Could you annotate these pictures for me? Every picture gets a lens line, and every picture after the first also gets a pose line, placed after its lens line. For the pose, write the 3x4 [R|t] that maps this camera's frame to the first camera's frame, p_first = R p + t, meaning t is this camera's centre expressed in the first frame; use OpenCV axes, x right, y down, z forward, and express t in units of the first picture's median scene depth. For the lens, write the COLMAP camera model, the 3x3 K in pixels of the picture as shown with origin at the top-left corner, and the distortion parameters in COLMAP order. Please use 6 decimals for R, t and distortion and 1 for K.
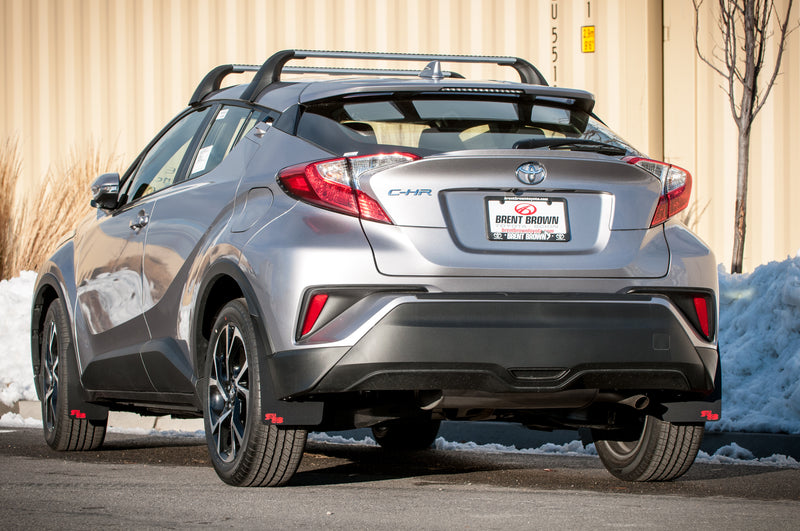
lens RADIAL K [[2600.2, 0, 400.0], [0, 2600.2, 265.5], [0, 0, 1]] dist [-0.064758, -3.382270]
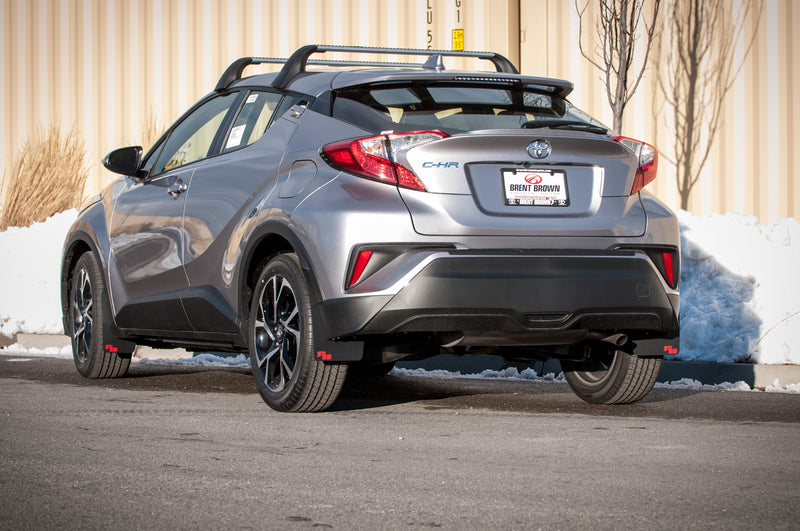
lens RADIAL K [[2017.5, 0, 400.0], [0, 2017.5, 265.5], [0, 0, 1]] dist [-0.026031, -6.420206]
pose [[0.995631, -0.001206, 0.093367, -0.098837], [-0.000999, 0.999722, 0.023562, -0.003787], [-0.093369, -0.023552, 0.995353, 0.082132]]
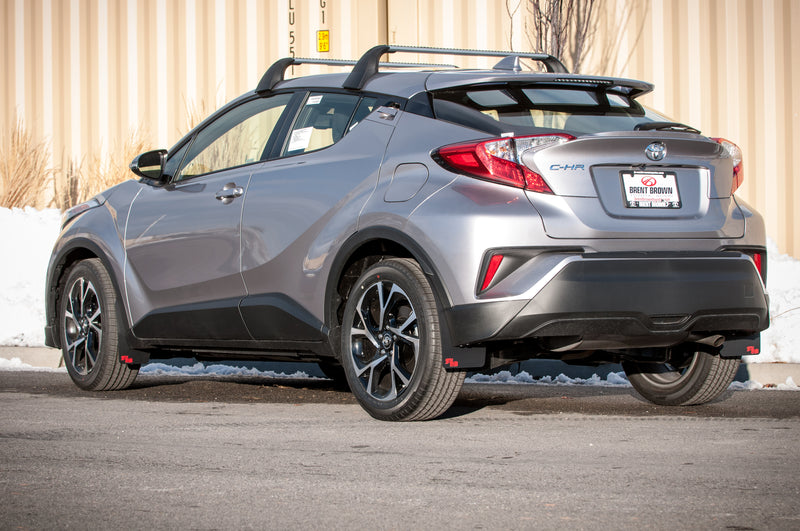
lens RADIAL K [[2017.5, 0, 400.0], [0, 2017.5, 265.5], [0, 0, 1]] dist [-0.026031, -6.420206]
pose [[0.967351, -0.012881, 0.253112, -0.294534], [0.007264, 0.999706, 0.023114, -0.005303], [-0.253336, -0.020521, 0.967161, 0.135986]]
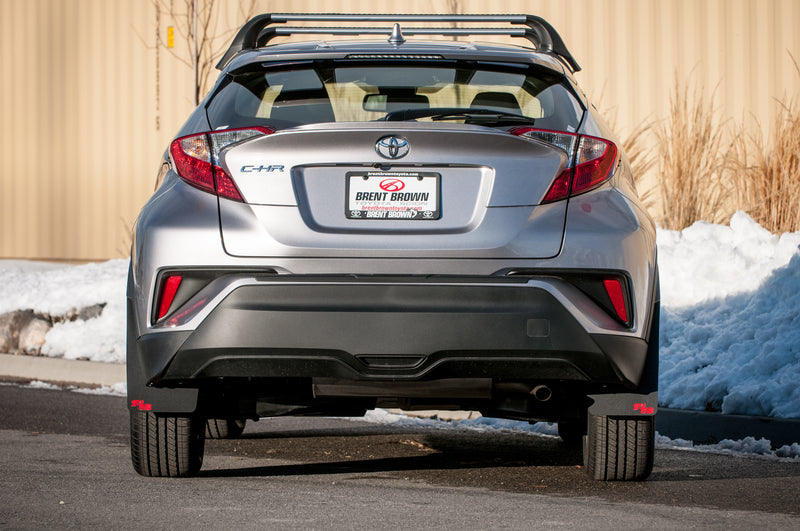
lens RADIAL K [[3123.2, 0, 400.0], [0, 3123.2, 265.5], [0, 0, 1]] dist [0.313954, -0.161251]
pose [[0.940468, -0.000434, -0.339882, 0.431356], [0.005559, 0.999885, 0.014106, -0.008572], [0.339837, -0.015155, 0.940362, -0.056526]]
